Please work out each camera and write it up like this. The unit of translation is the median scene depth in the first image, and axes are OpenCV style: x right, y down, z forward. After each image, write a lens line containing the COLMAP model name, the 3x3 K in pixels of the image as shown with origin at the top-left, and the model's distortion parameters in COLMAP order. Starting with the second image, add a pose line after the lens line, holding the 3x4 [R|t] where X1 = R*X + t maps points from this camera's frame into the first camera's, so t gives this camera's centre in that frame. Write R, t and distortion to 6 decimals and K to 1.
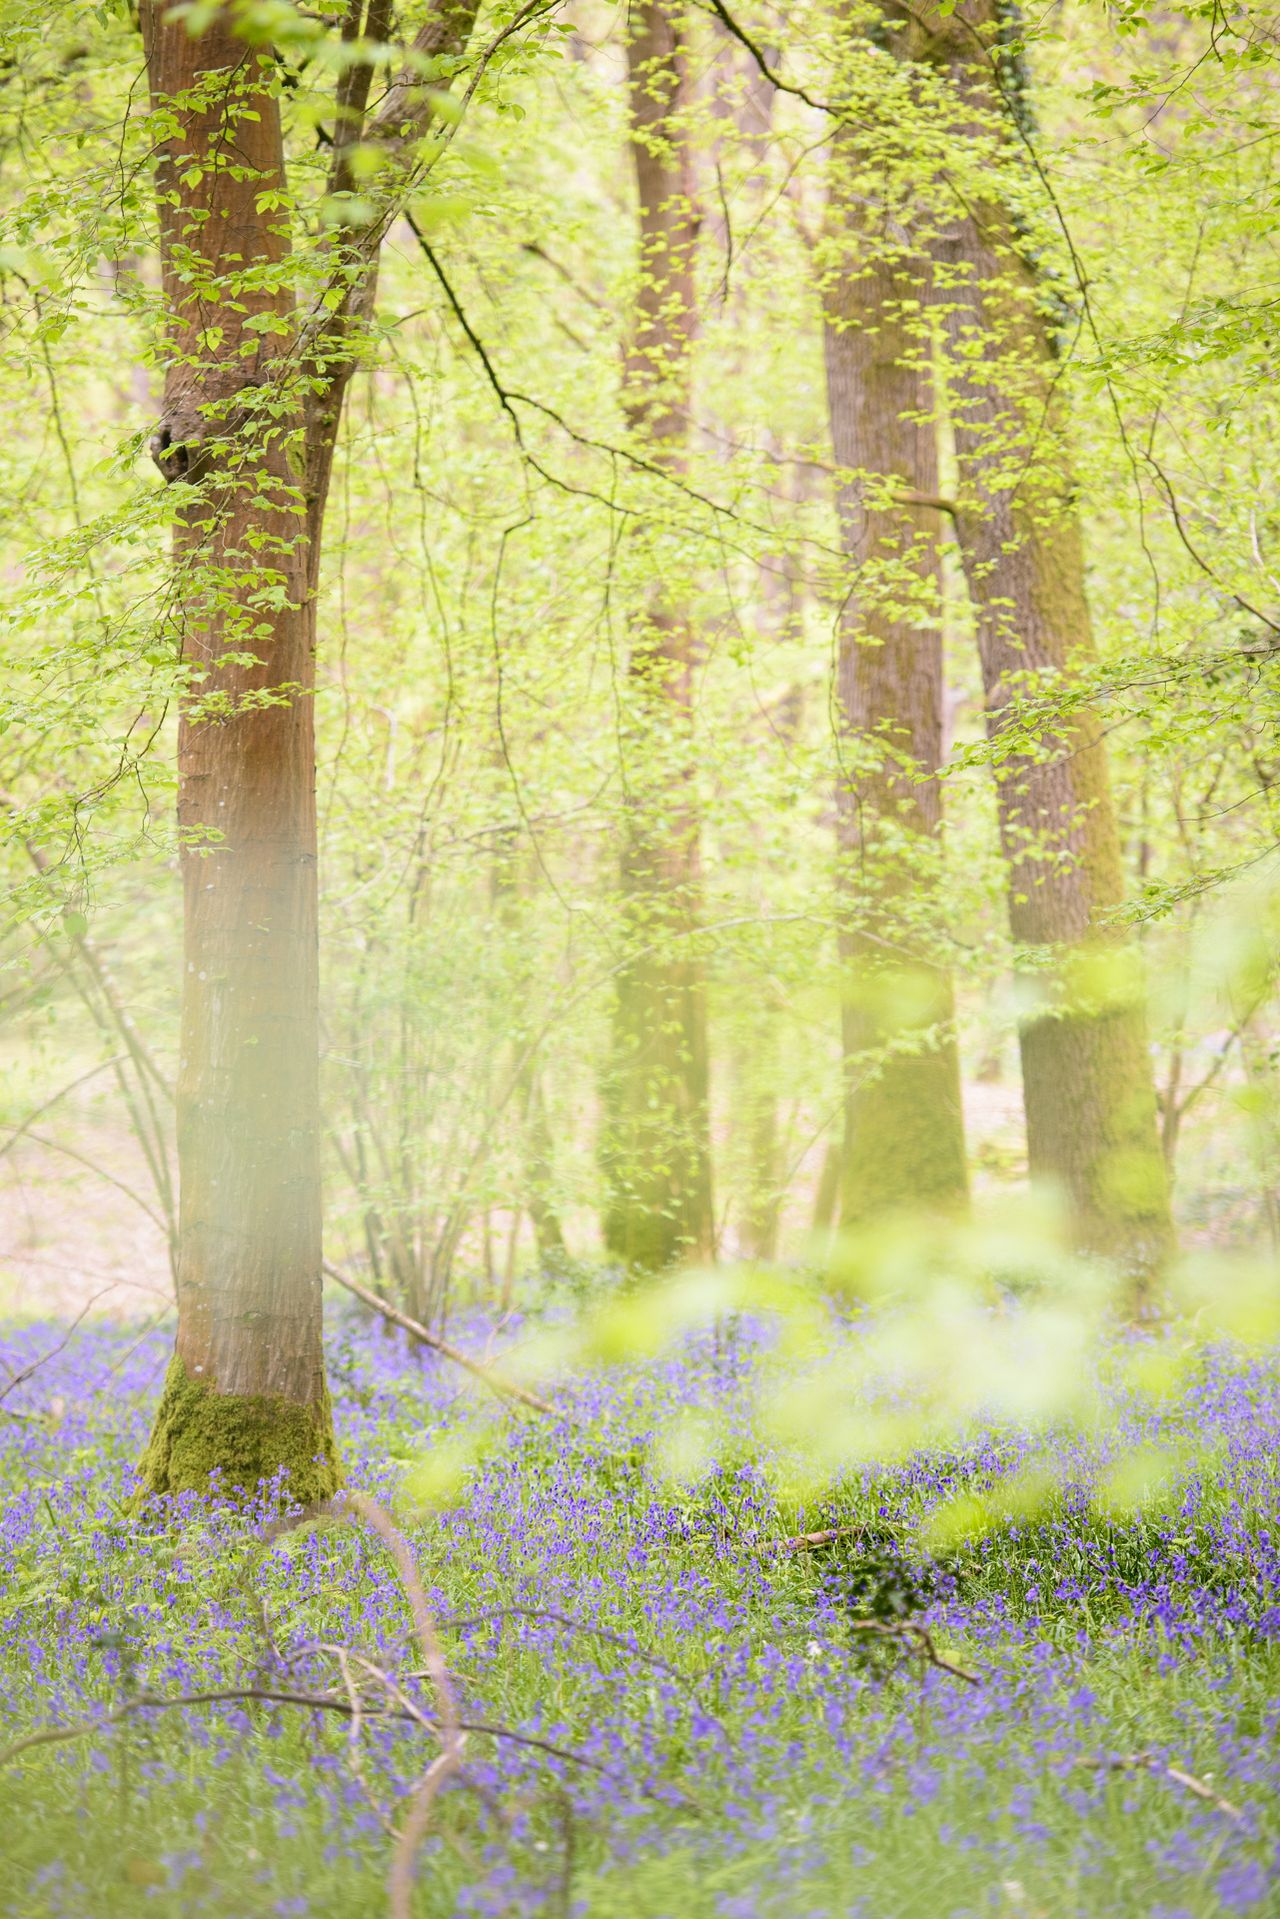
lens RADIAL K [[8755.9, 0, 635.5], [0, 8755.9, 964.3], [0, 0, 1]] dist [1.549367, 0.000000]
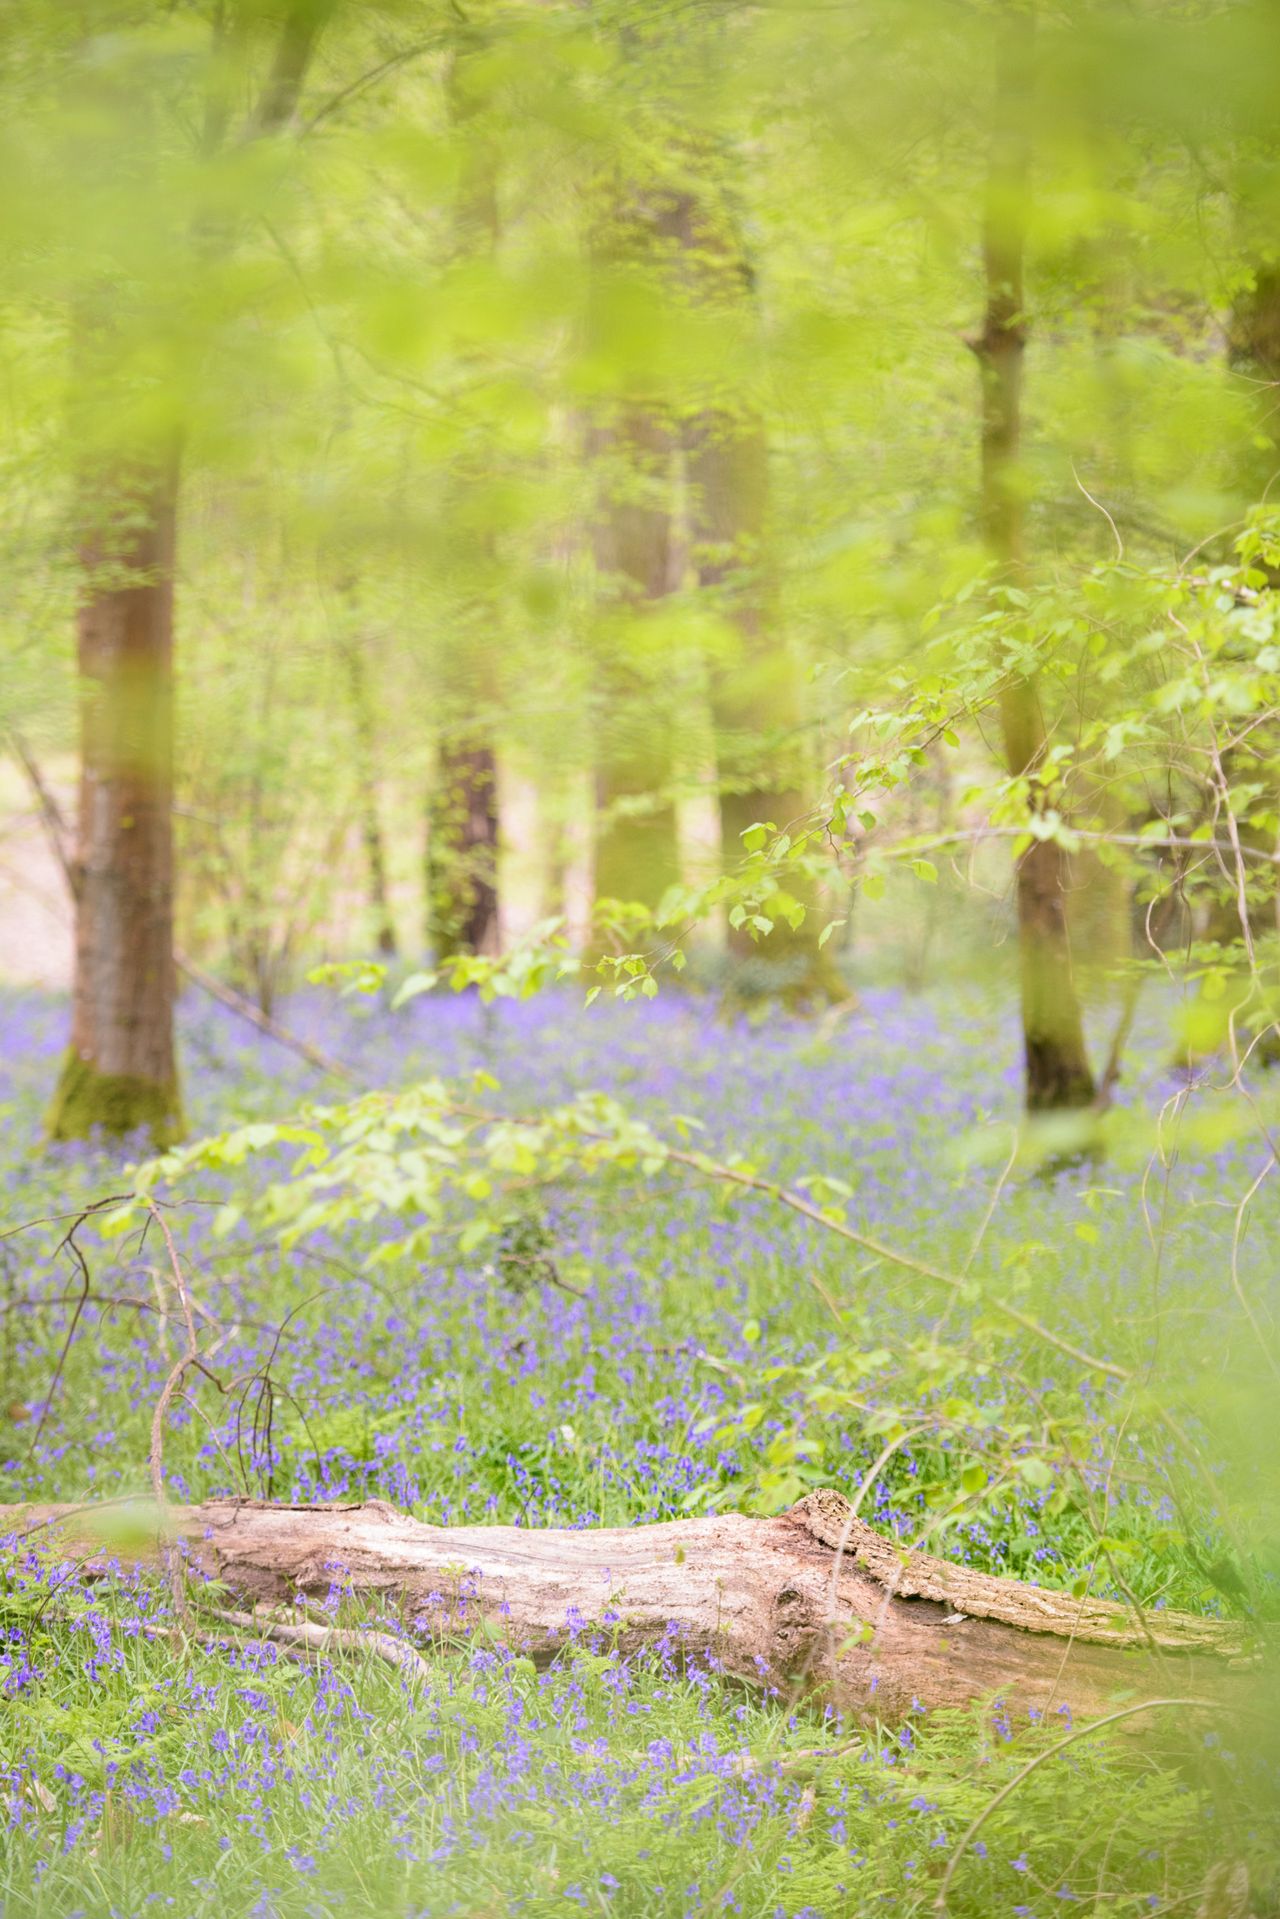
lens RADIAL K [[7258.4, 0, 628.9], [0, 7258.4, 957.8], [0, 0, 1]] dist [0.661900, 0.000000]
pose [[0.999683, 0.018000, 0.017591, 0.016056], [-0.018703, 0.999000, 0.040603, -0.018103], [-0.016843, -0.040919, 0.999020, -0.156583]]
